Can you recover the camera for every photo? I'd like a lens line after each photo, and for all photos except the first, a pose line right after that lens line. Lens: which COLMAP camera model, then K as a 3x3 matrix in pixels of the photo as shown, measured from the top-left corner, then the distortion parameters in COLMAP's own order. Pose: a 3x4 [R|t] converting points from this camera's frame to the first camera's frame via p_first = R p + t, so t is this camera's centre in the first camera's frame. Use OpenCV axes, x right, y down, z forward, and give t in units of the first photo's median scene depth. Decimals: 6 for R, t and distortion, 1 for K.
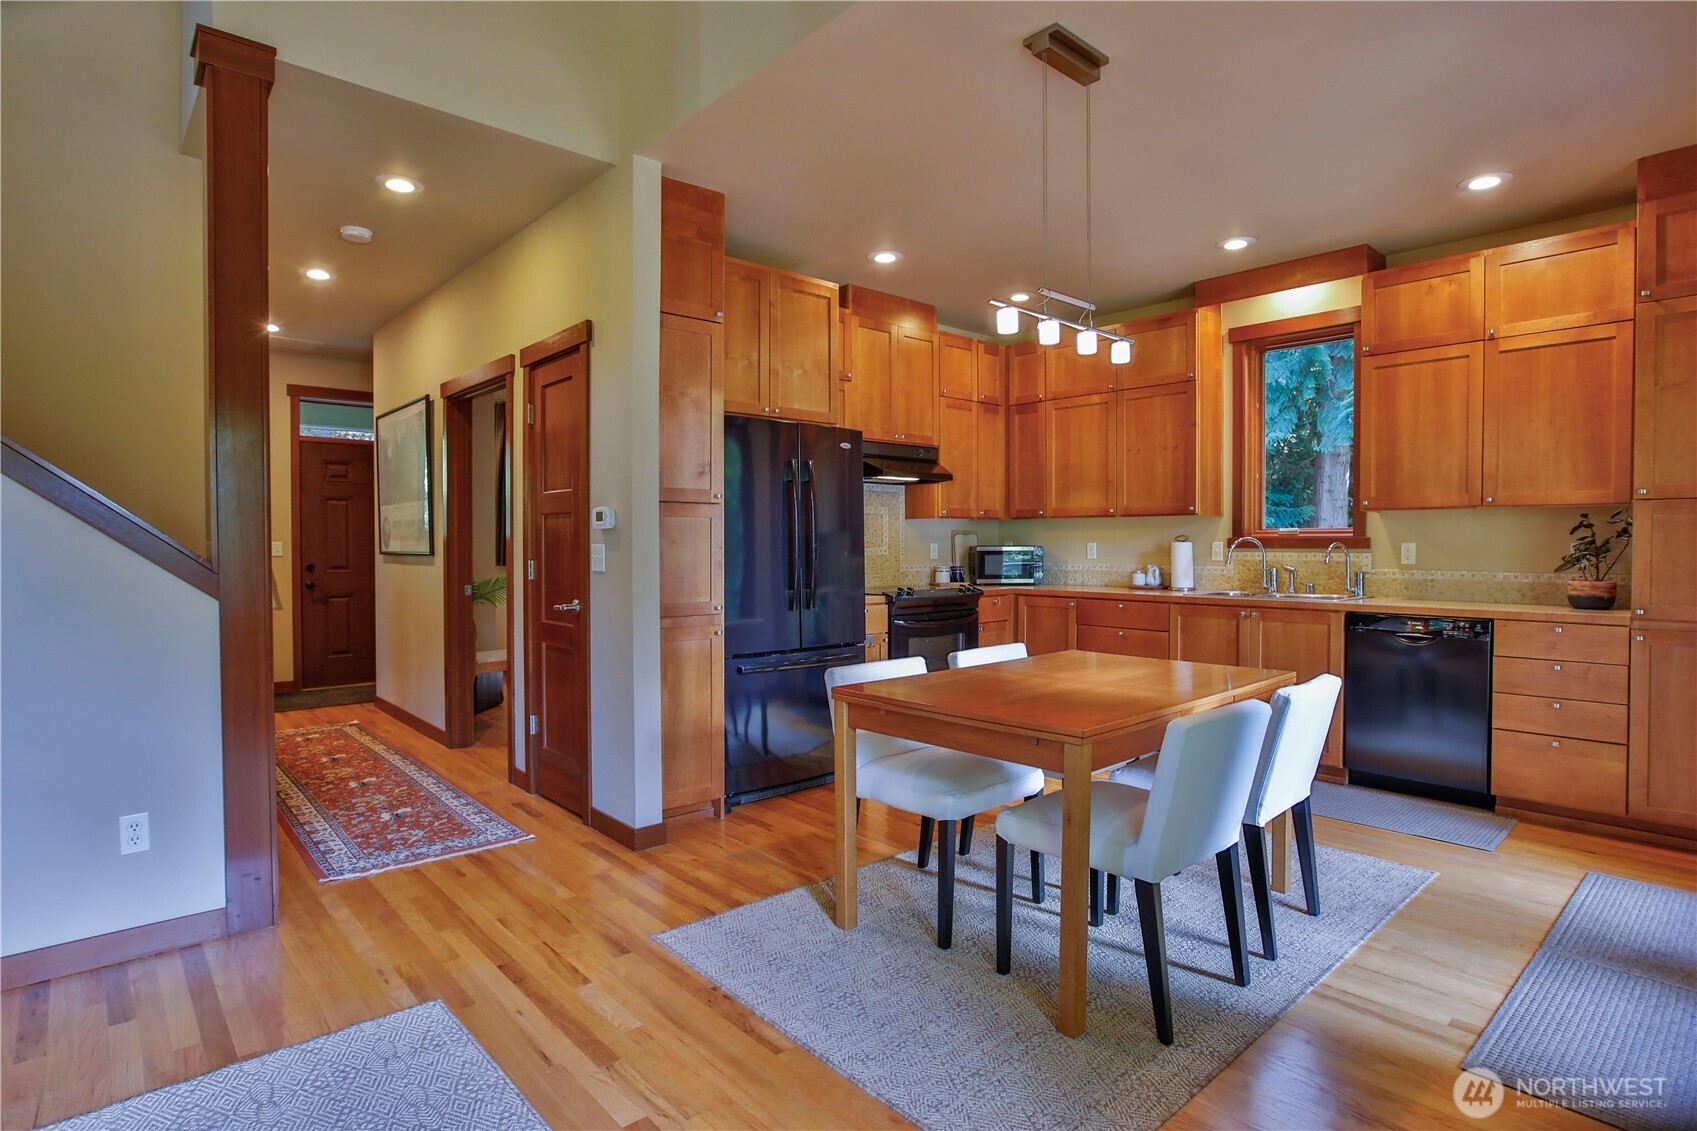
lens RADIAL K [[876.7, 0, 848.5], [0, 876.7, 565.5], [0, 0, 1]] dist [-0.028307, 0.001666]
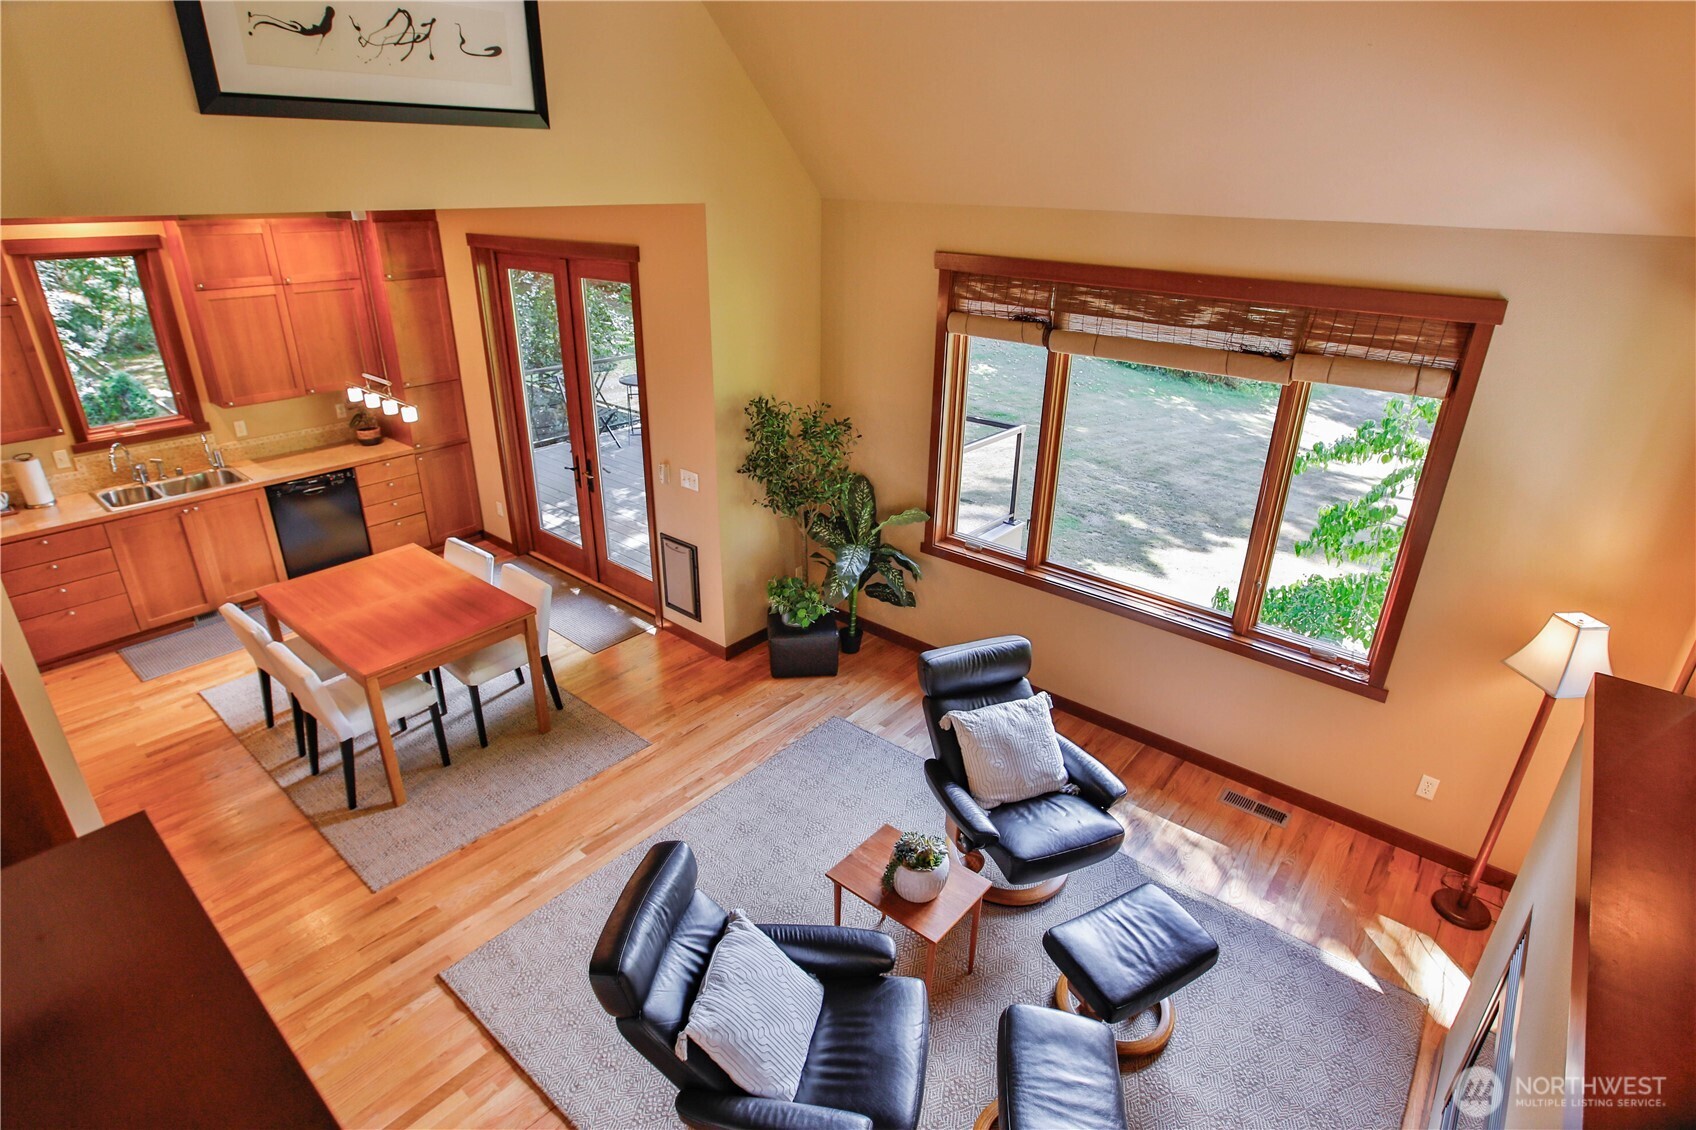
lens RADIAL K [[865.5, 0, 848.0], [0, 865.5, 565.0], [0, 0, 1]] dist [-0.041874, 0.015999]
pose [[-0.142730, -0.403916, 0.903593, -0.872220], [0.008809, 0.912385, 0.409238, -0.390254], [-0.989722, 0.066371, -0.126667, 0.238635]]
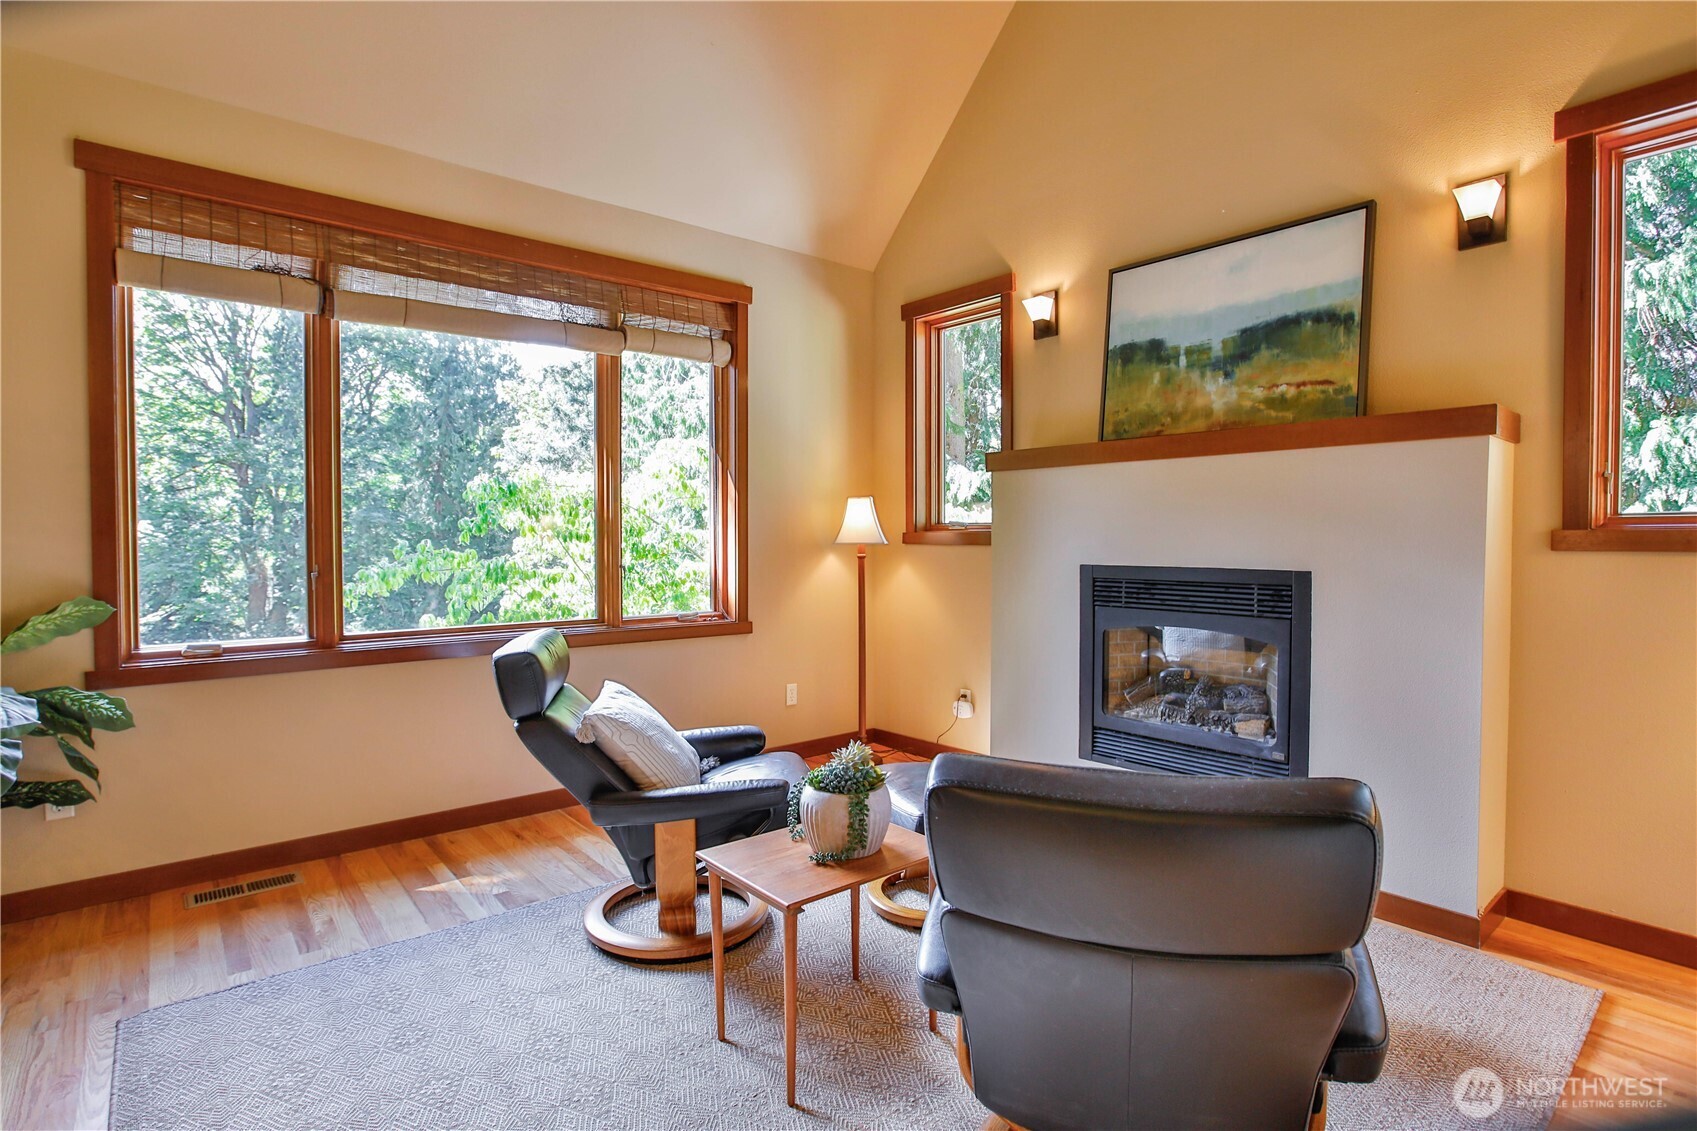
lens RADIAL K [[834.3, 0, 848.5], [0, 834.3, 565.5], [0, 0, 1]] dist [-0.049381, 0.010406]
pose [[-0.999151, 0.000263, 0.041190, -0.335539], [0.002848, 0.998028, 0.062712, -0.014086], [-0.041092, 0.062776, -0.997181, 0.565256]]
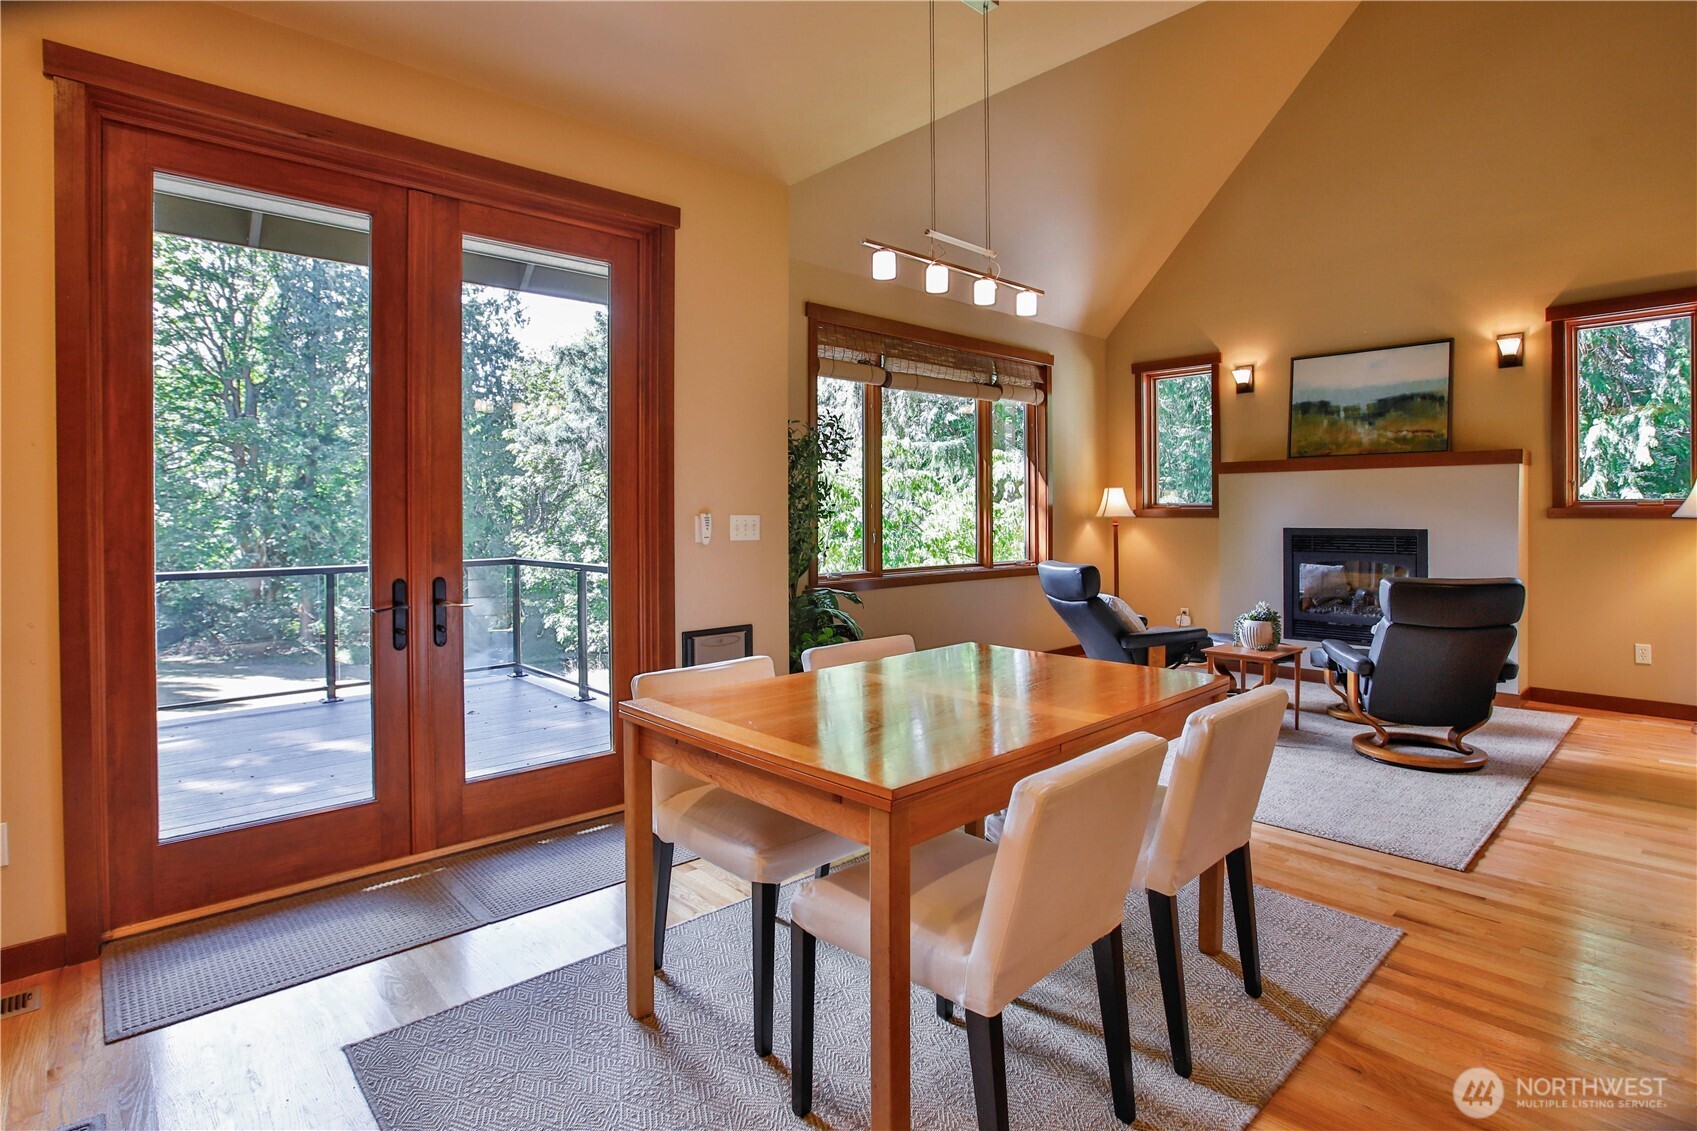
lens RADIAL K [[849.2, 0, 850.2], [0, 849.2, 526.5], [0, 0, 1]] dist [-0.034658, 0.001220]
pose [[-0.999876, 0.006693, -0.014221, 0.241060], [0.006060, 0.999009, 0.044102, -0.034562], [0.014502, 0.044011, -0.998926, 1.185662]]
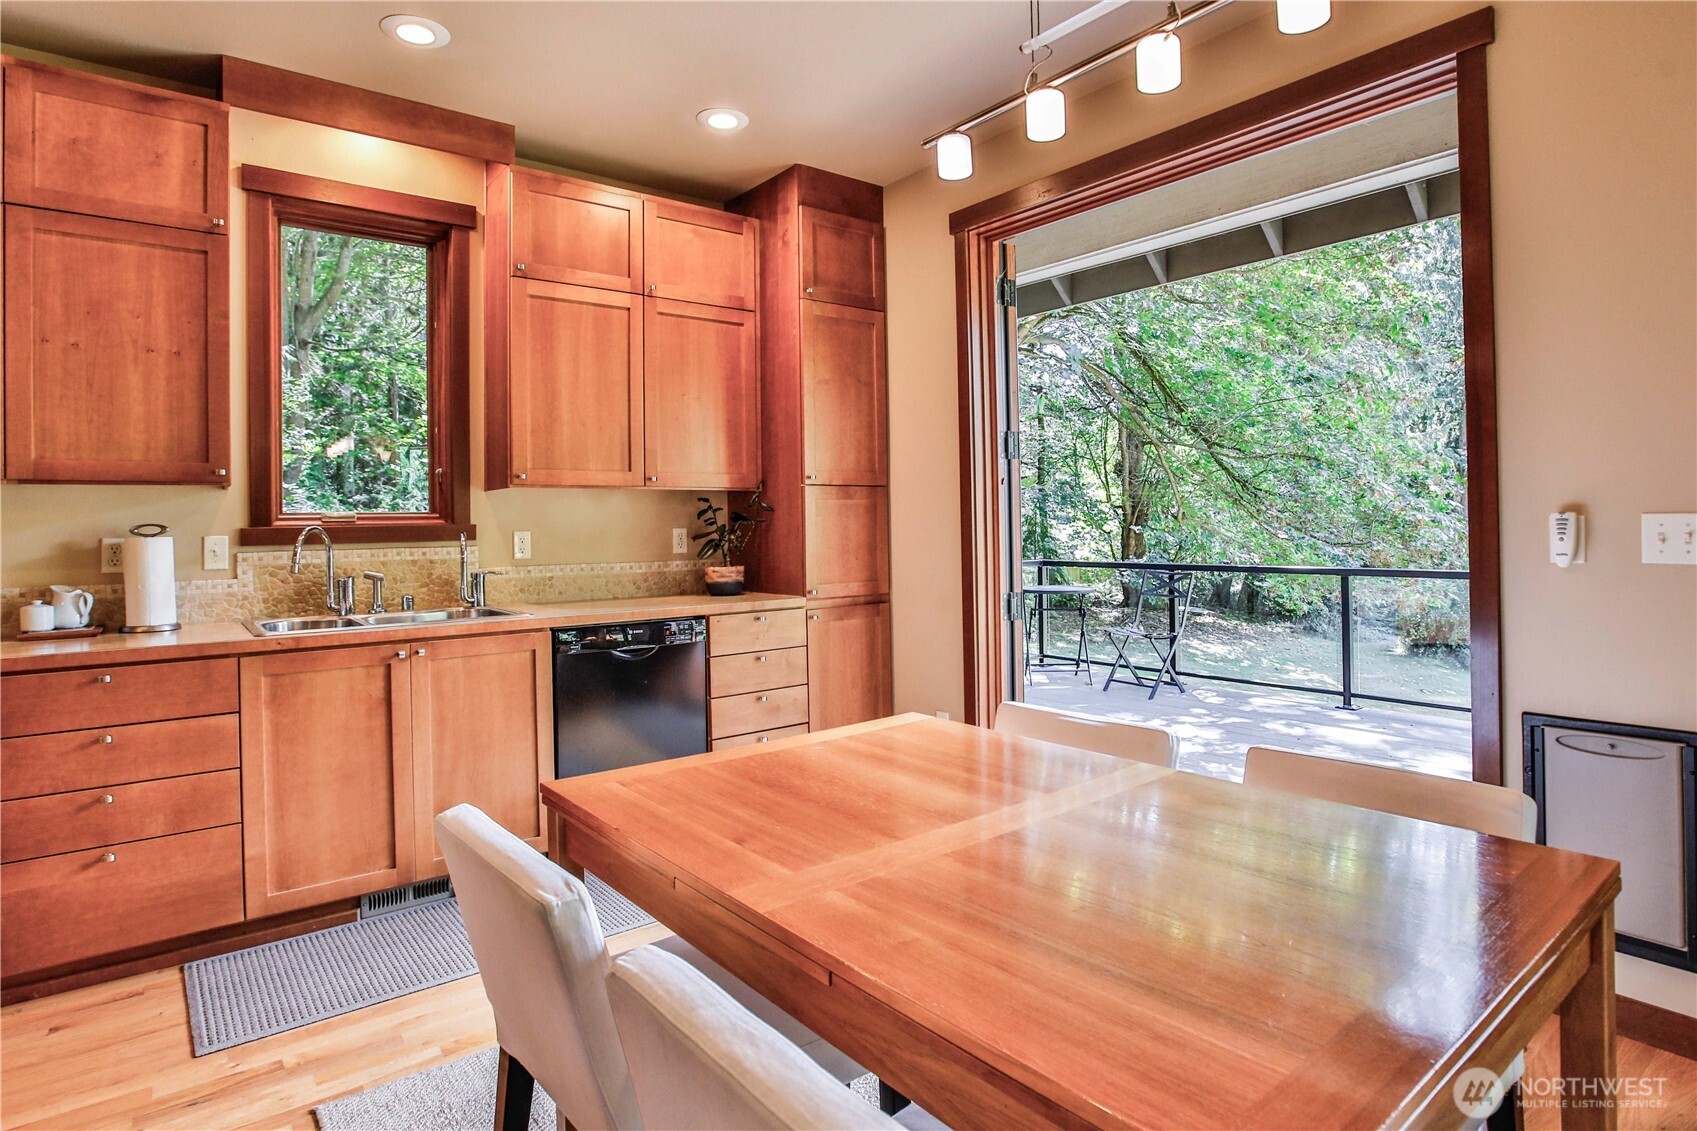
lens RADIAL K [[923.8, 0, 863.5], [0, 923.8, 522.6], [0, 0, 1]] dist [-0.040929, 0.014502]
pose [[0.058432, 0.000084, 0.998291, -0.161273], [0.043203, 0.999063, -0.002612, -0.020163], [-0.997356, 0.043281, 0.058374, 0.696753]]
